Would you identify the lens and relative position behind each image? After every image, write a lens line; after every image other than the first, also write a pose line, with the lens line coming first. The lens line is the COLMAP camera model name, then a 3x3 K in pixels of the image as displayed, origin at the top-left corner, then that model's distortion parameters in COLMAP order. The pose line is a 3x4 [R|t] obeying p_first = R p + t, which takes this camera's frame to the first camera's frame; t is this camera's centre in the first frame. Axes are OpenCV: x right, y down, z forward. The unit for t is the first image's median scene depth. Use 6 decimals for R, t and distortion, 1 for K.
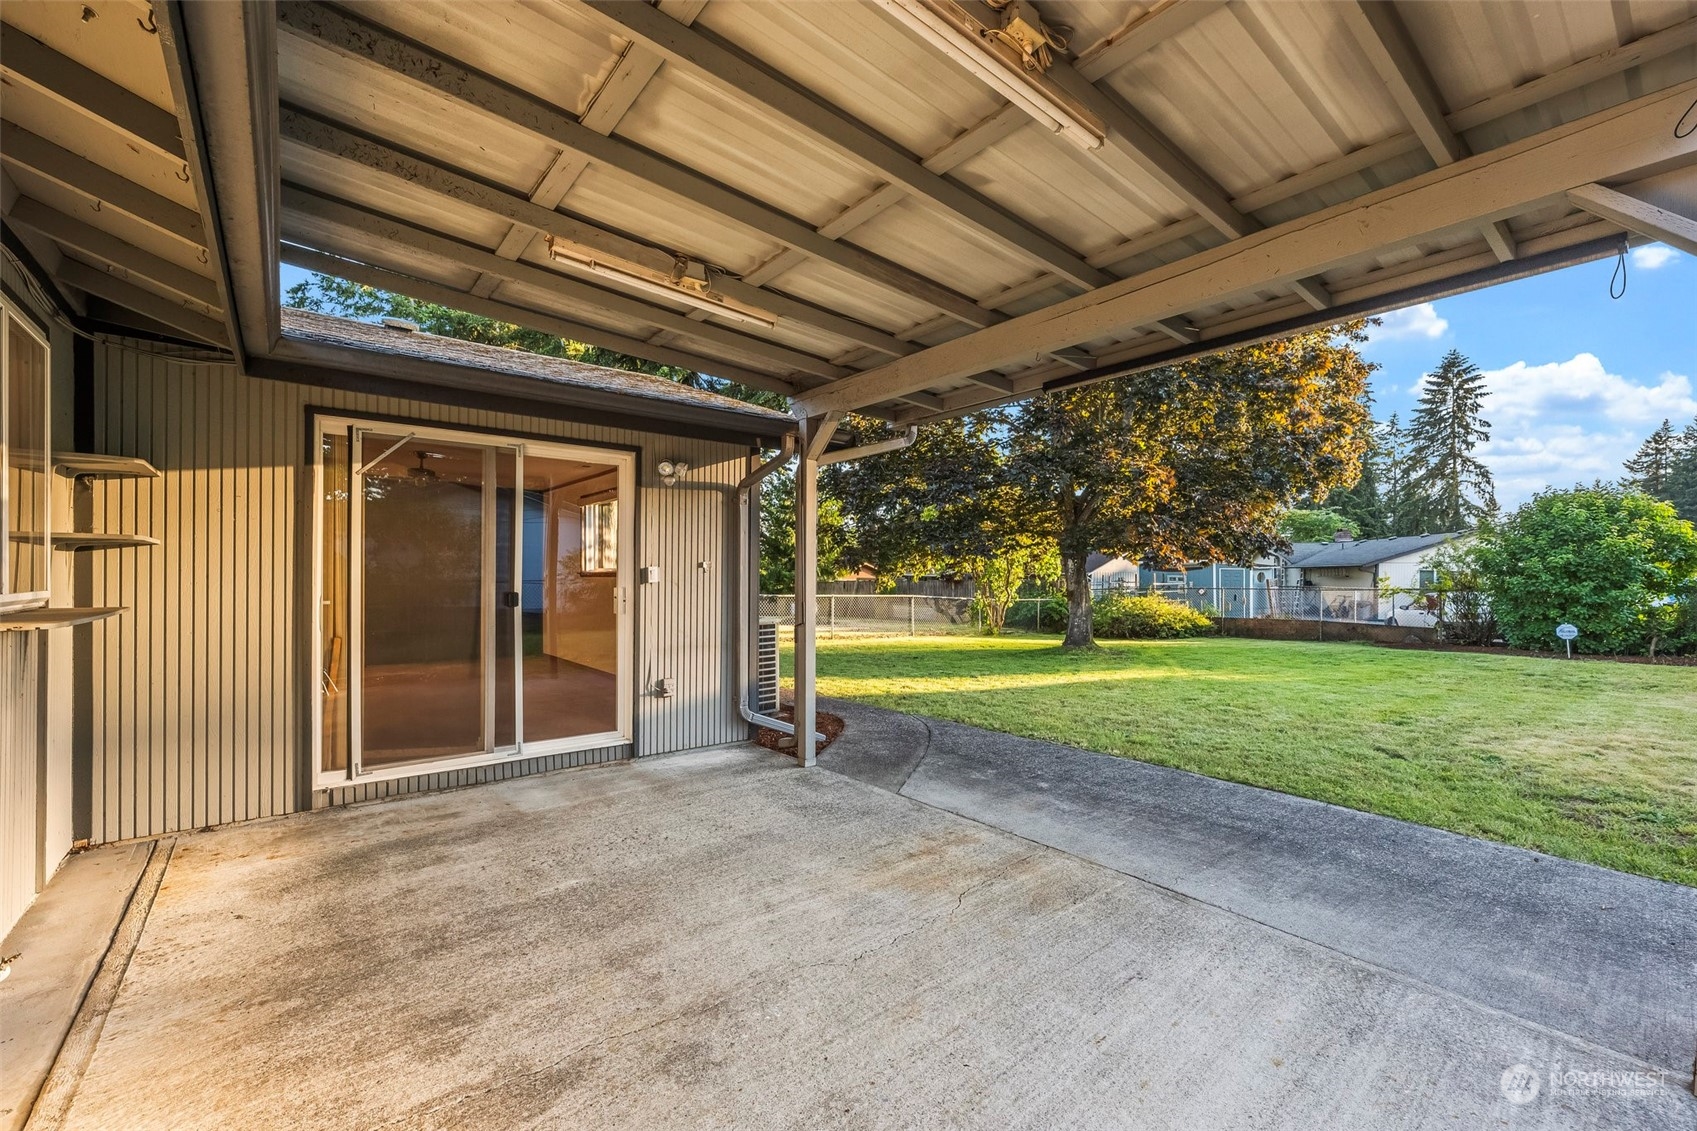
lens RADIAL K [[699.5, 0, 844.0], [0, 699.5, 584.5], [0, 0, 1]] dist [-0.001643, -0.000352]
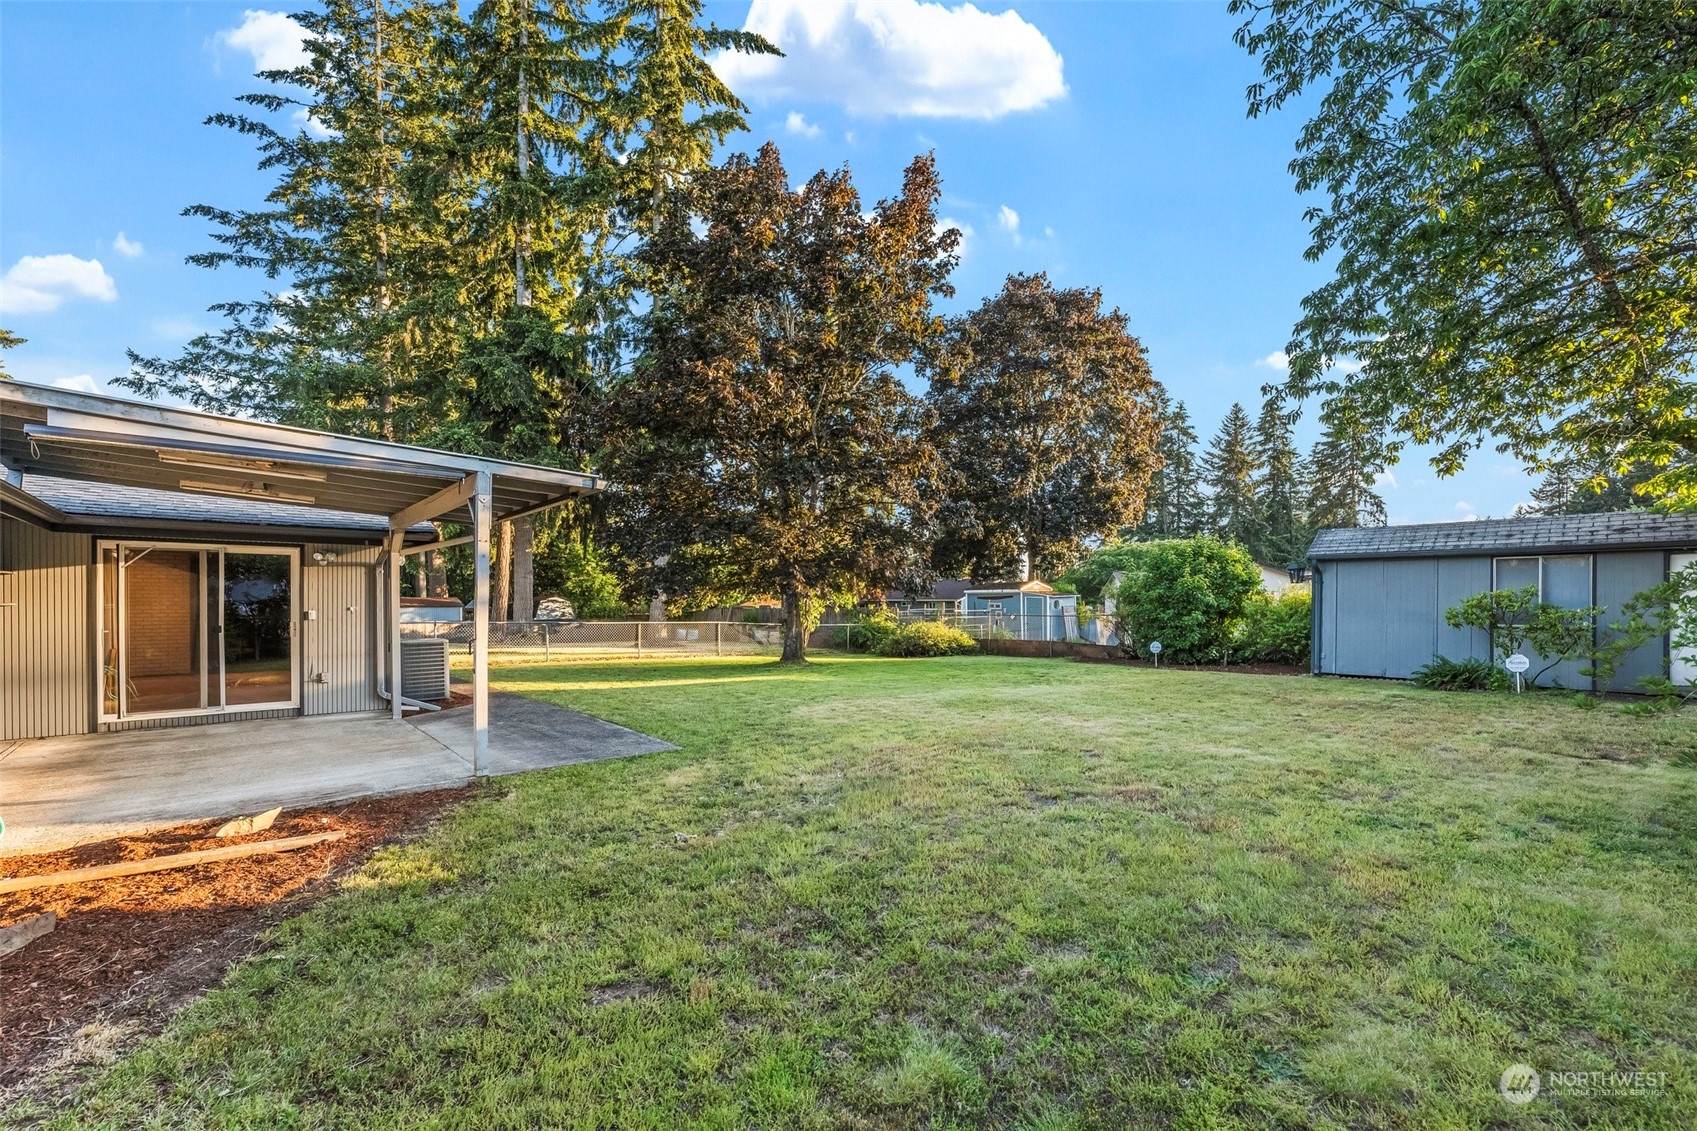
lens RADIAL K [[708.4, 0, 843.5], [0, 708.4, 615.5], [0, 0, 1]] dist [-0.002126, -0.000100]
pose [[0.999293, -0.005413, 0.037215, 1.031729], [0.005098, 0.999951, 0.008538, -0.021111], [-0.037259, -0.008342, 0.999271, -0.880392]]
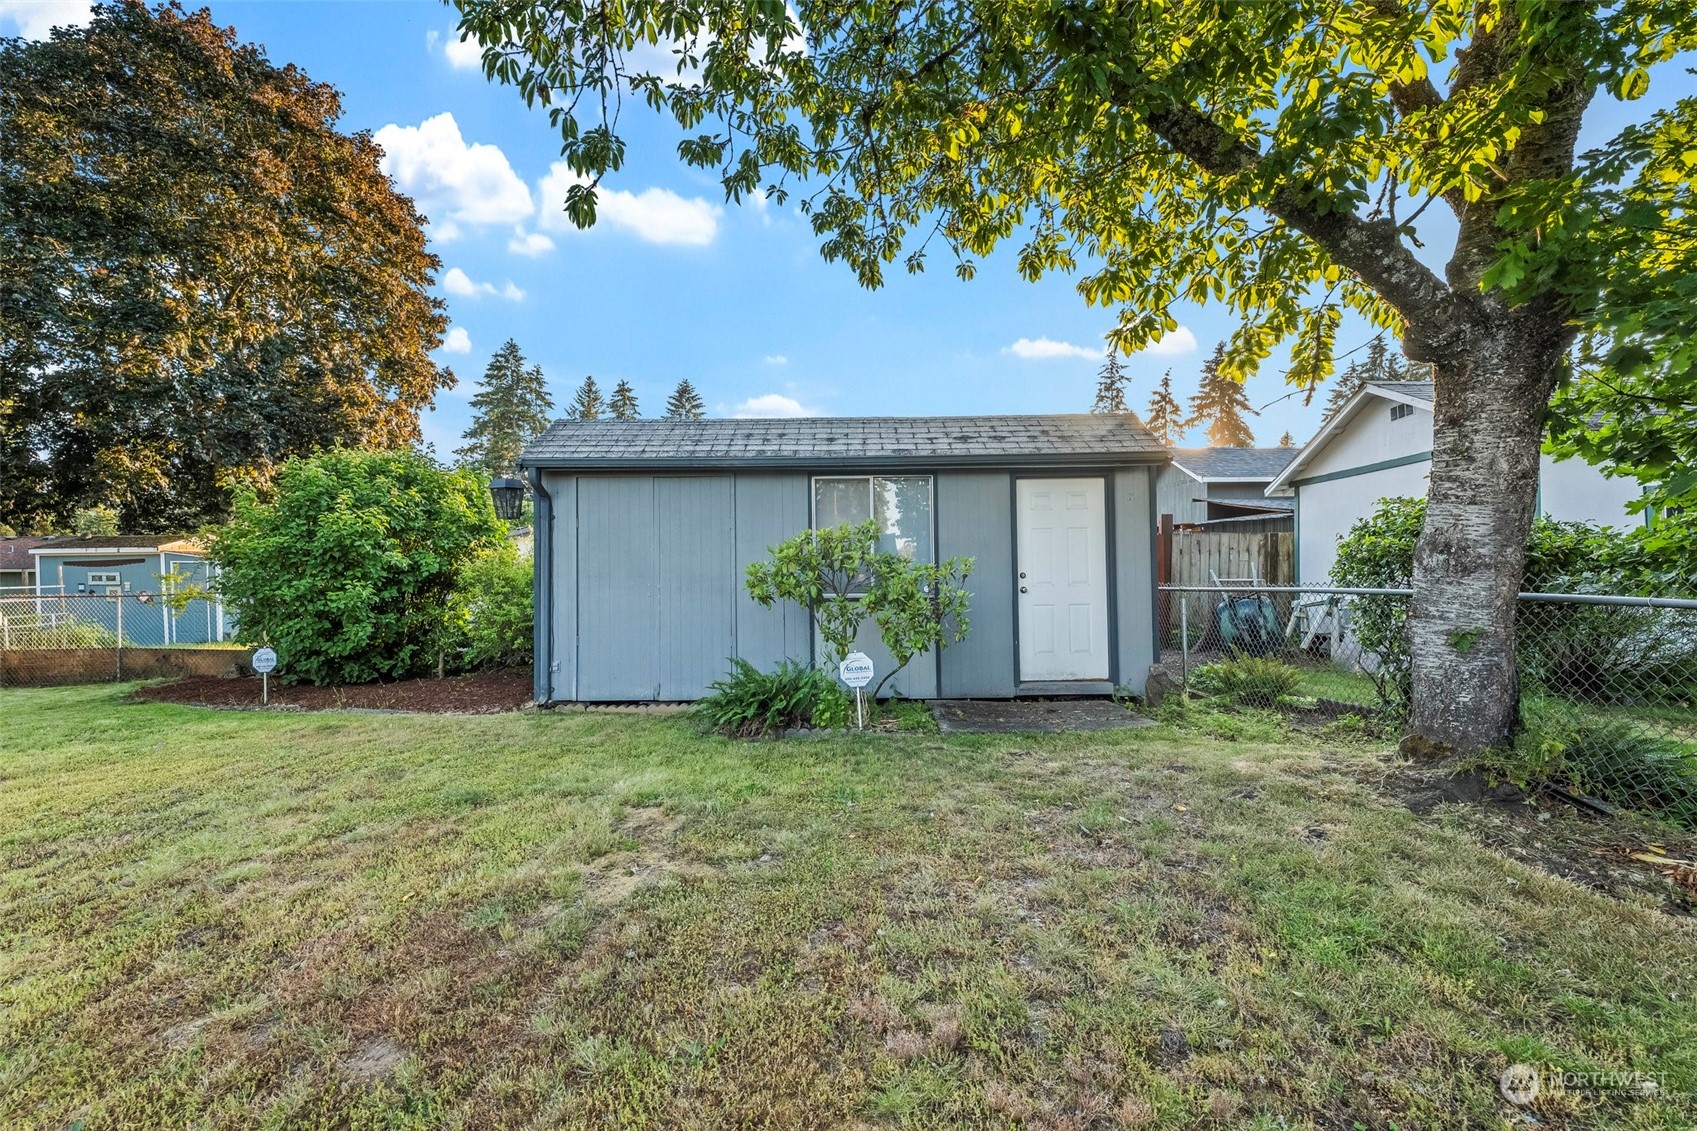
lens RADIAL K [[678.7, 0, 837.8], [0, 678.7, 563.1], [0, 0, 1]] dist [-0.001180, -0.000187]
pose [[0.647774, 0.003911, 0.761823, 2.408825], [0.016833, 0.999669, -0.019445, 0.008028], [-0.761647, 0.025419, 0.647493, 0.603611]]
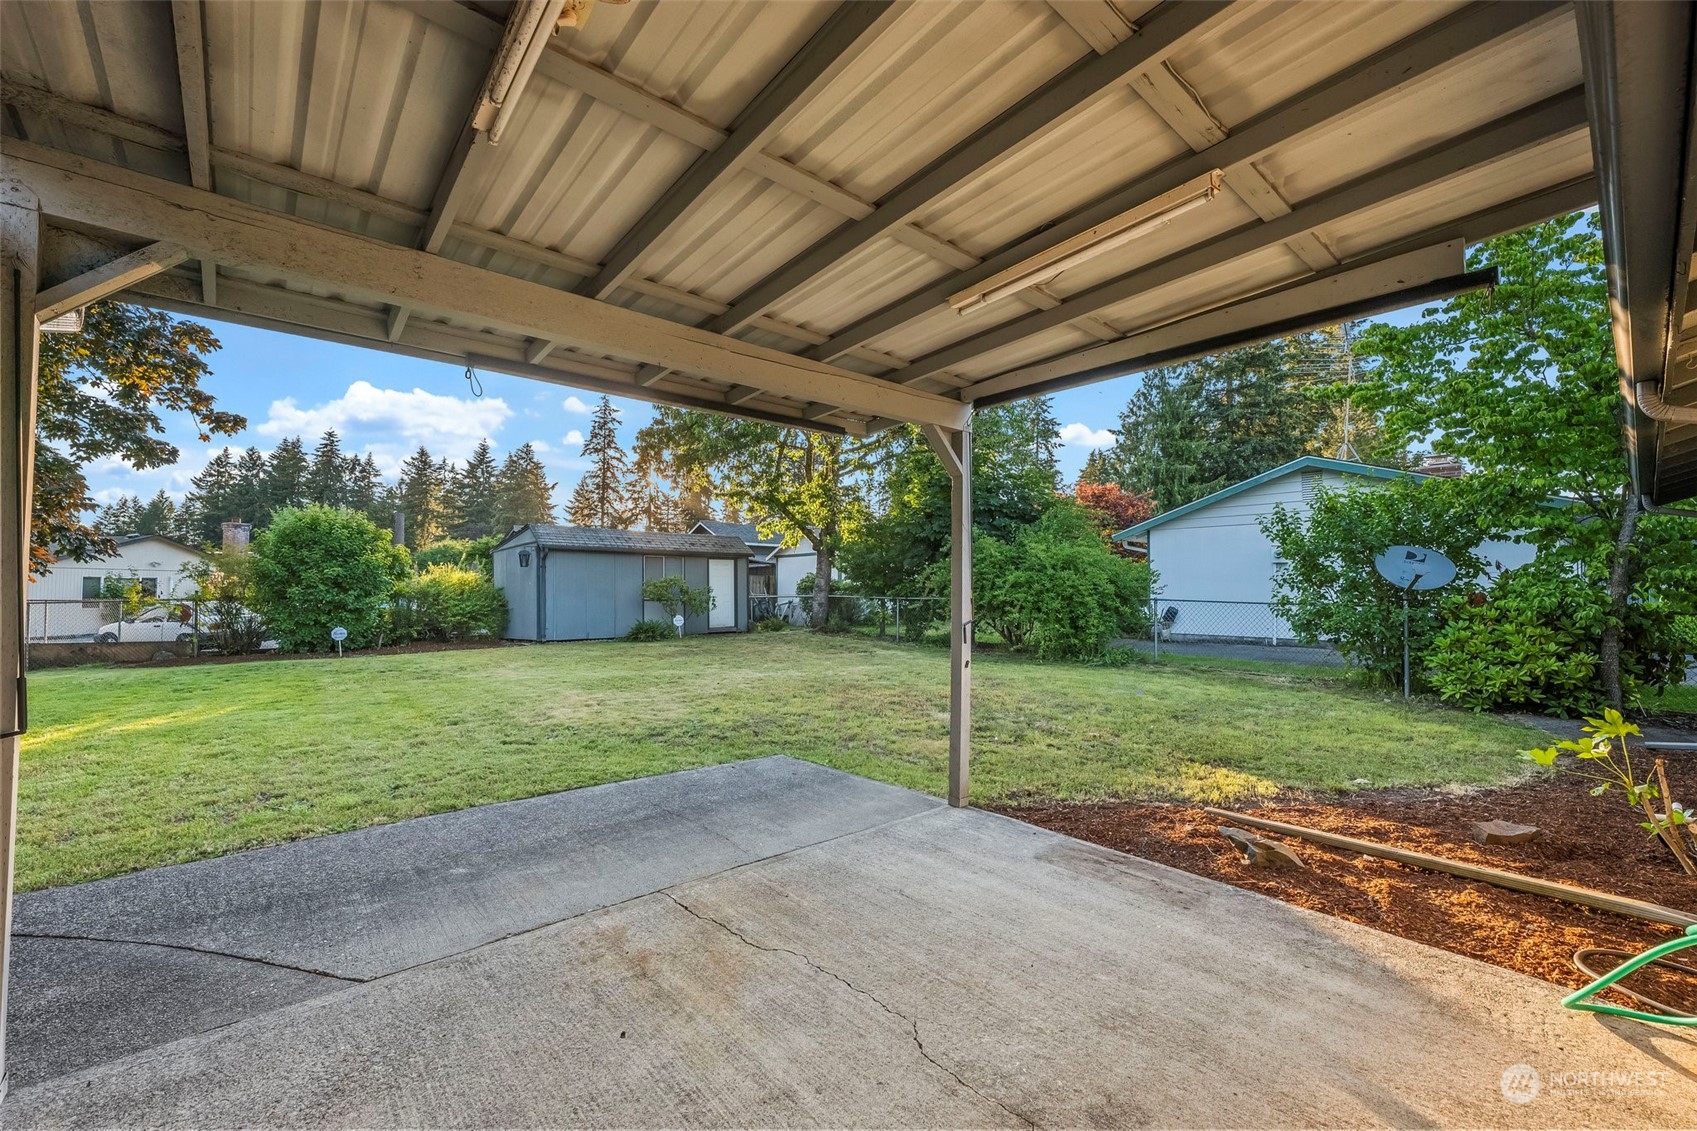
lens RADIAL K [[699.5, 0, 844.0], [0, 699.5, 584.5], [0, 0, 1]] dist [-0.001643, -0.000352]
pose [[-0.039238, -0.000685, 0.999230, -0.487634], [0.008553, 0.999963, 0.001021, -0.026414], [-0.999193, 0.008587, -0.039231, 0.585250]]
